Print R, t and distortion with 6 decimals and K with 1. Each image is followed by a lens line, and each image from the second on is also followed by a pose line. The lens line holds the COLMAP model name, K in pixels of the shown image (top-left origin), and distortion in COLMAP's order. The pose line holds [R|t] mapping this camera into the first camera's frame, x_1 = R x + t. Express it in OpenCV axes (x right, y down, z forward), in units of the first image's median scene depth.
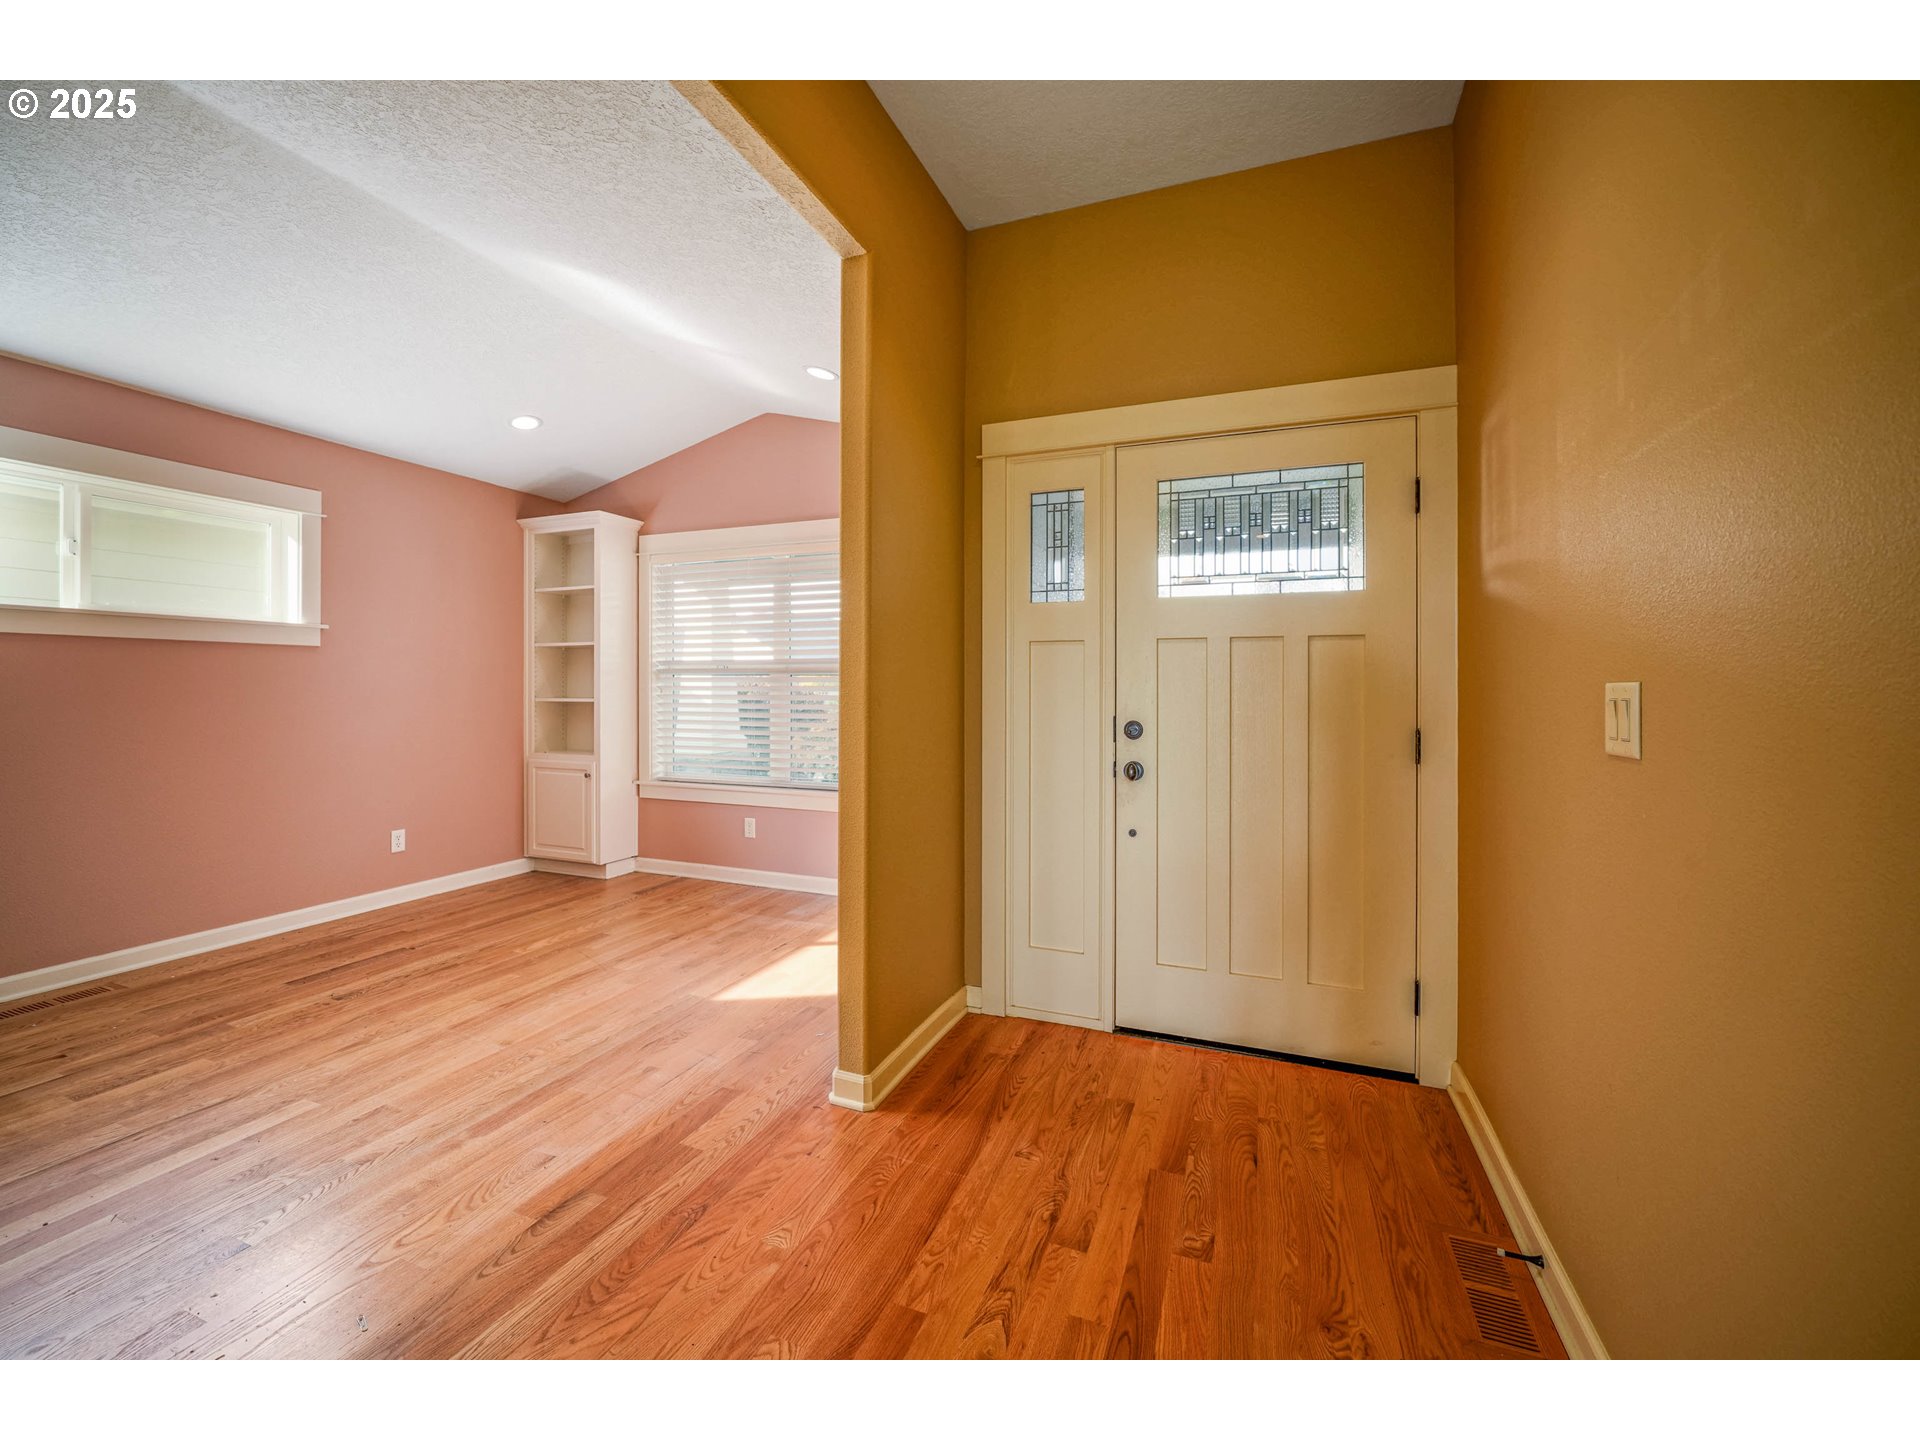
lens RADIAL K [[849.1, 0, 966.5], [0, 849.1, 693.9], [0, 0, 1]] dist [-0.001443, 0.000419]
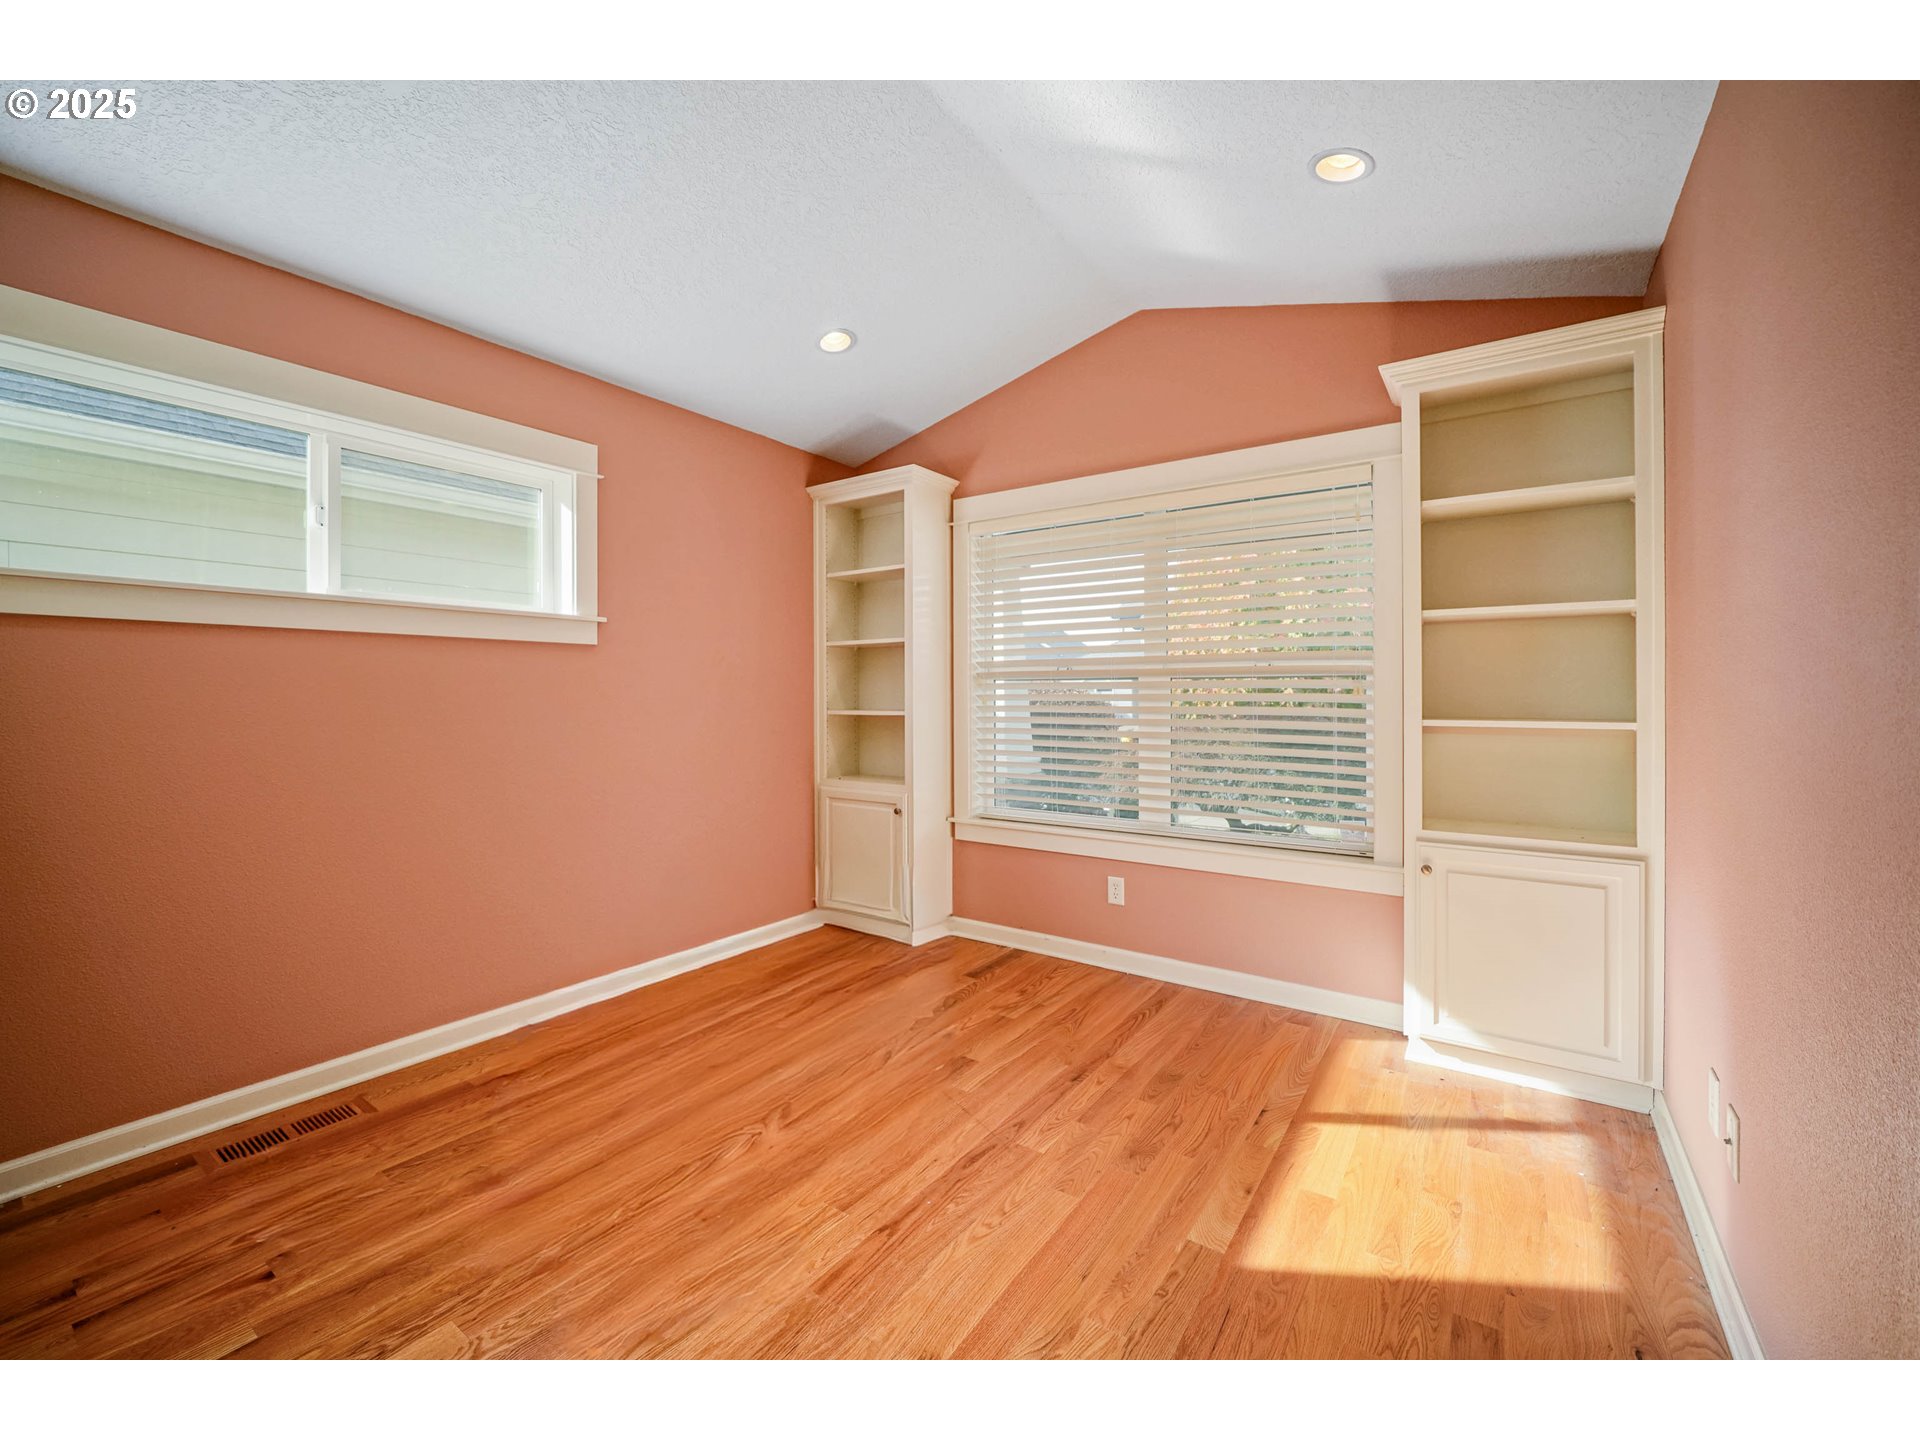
lens RADIAL K [[823.7, 0, 944.4], [0, 823.7, 705.6], [0, 0, 1]] dist [-0.007365, -0.000288]
pose [[0.974030, -0.001159, -0.226416, -0.239854], [0.001989, 0.999992, 0.003438, -0.002163], [0.226410, -0.003800, 0.974025, 0.288642]]
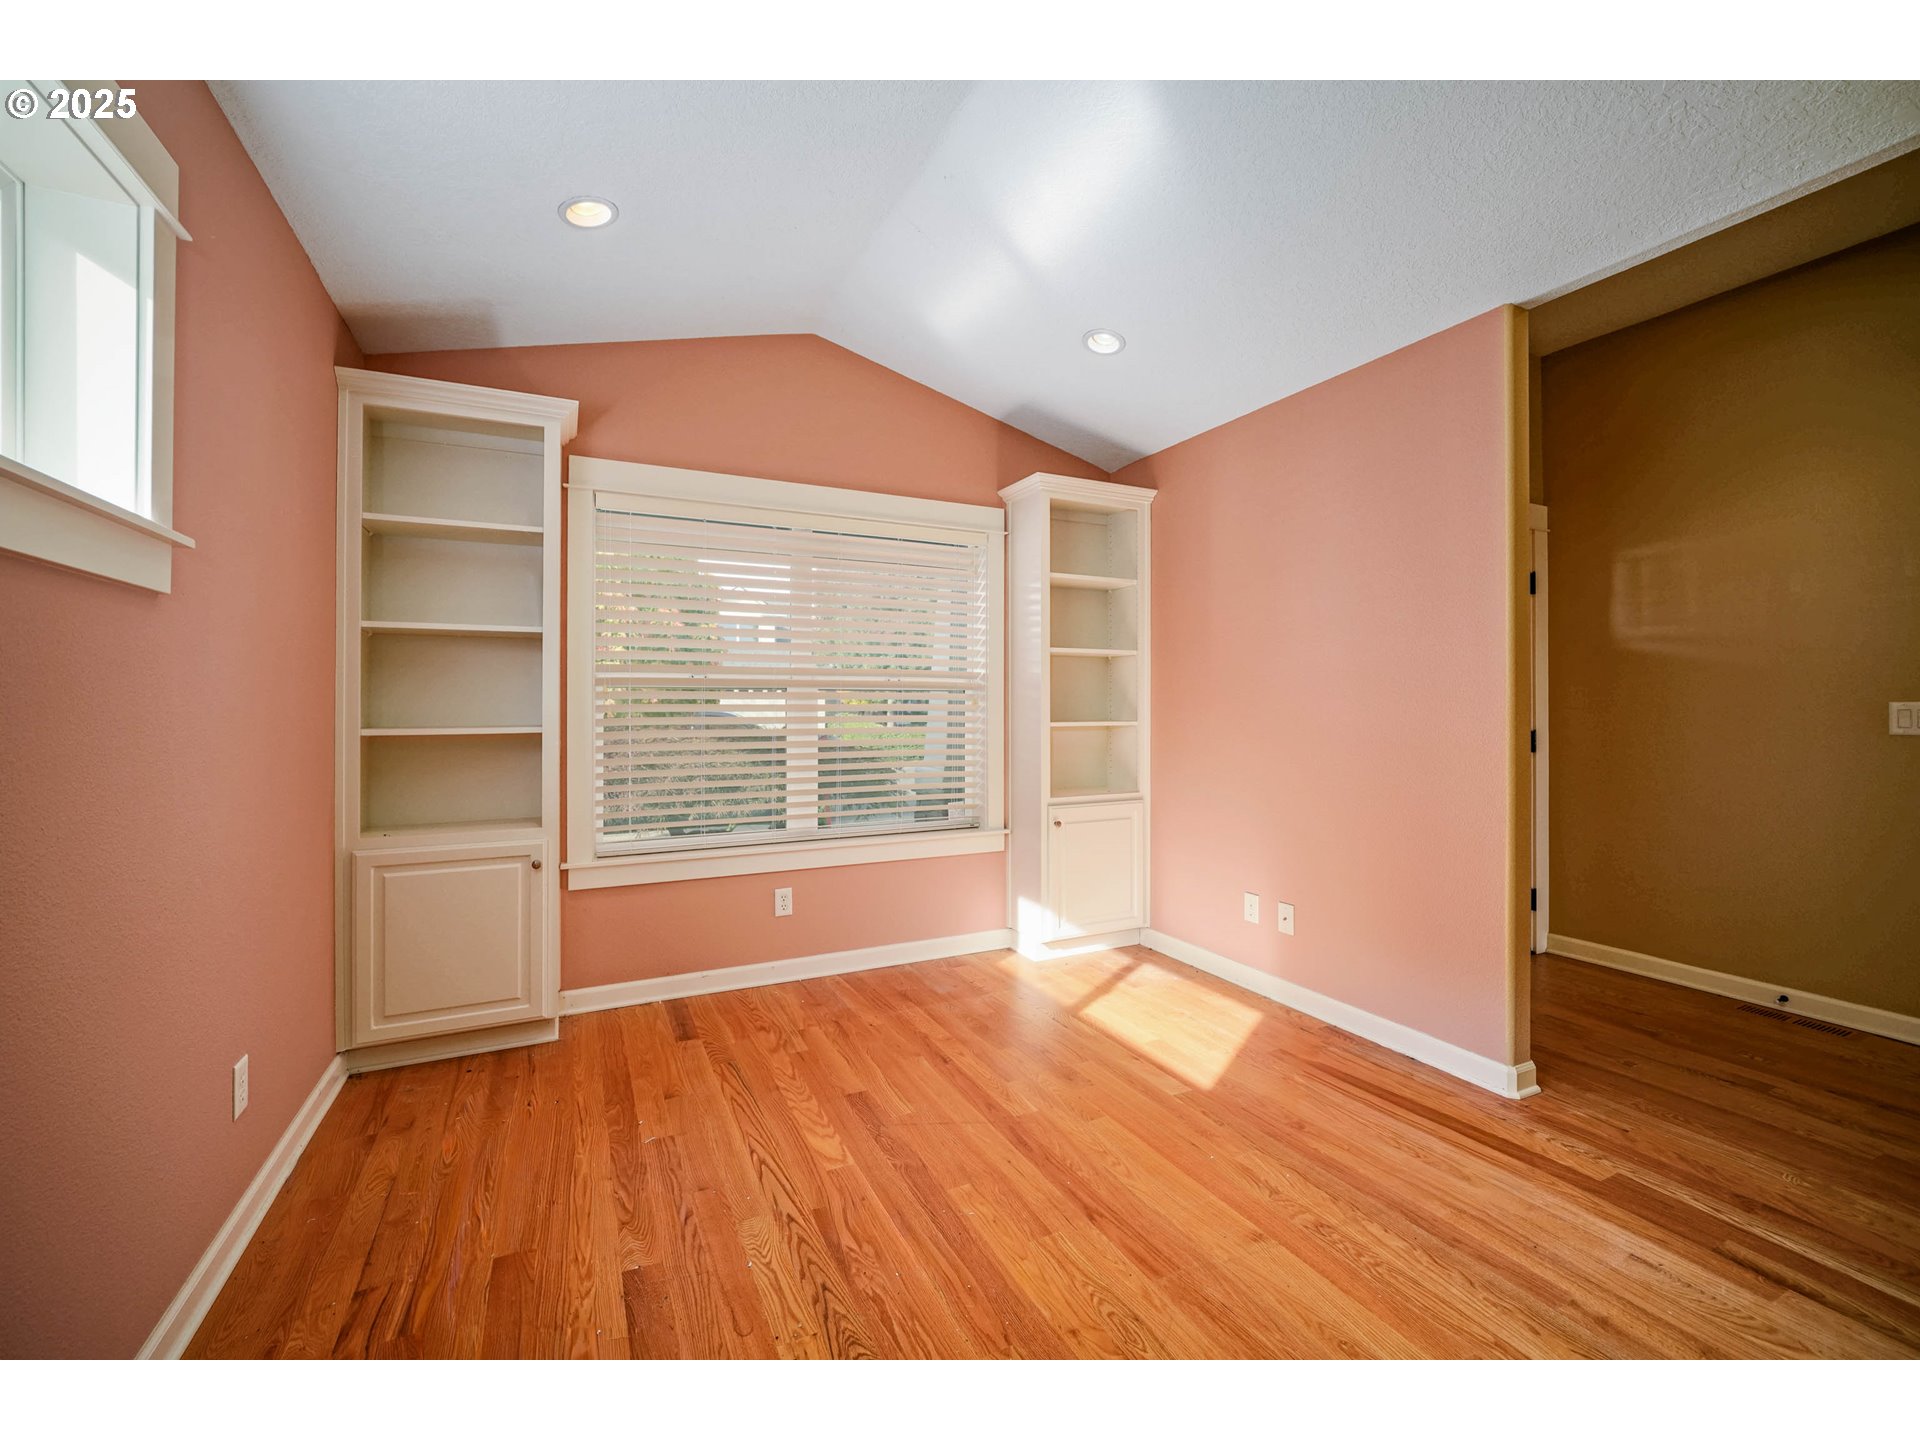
lens RADIAL K [[803.5, 0, 985.0], [0, 803.5, 705.1], [0, 0, 1]] dist [-0.006492, 0.000302]
pose [[0.633699, -0.001976, 0.773578, -0.675147], [0.008277, 0.999957, -0.004225, -0.004203], [-0.773536, 0.009080, 0.633687, 0.440663]]
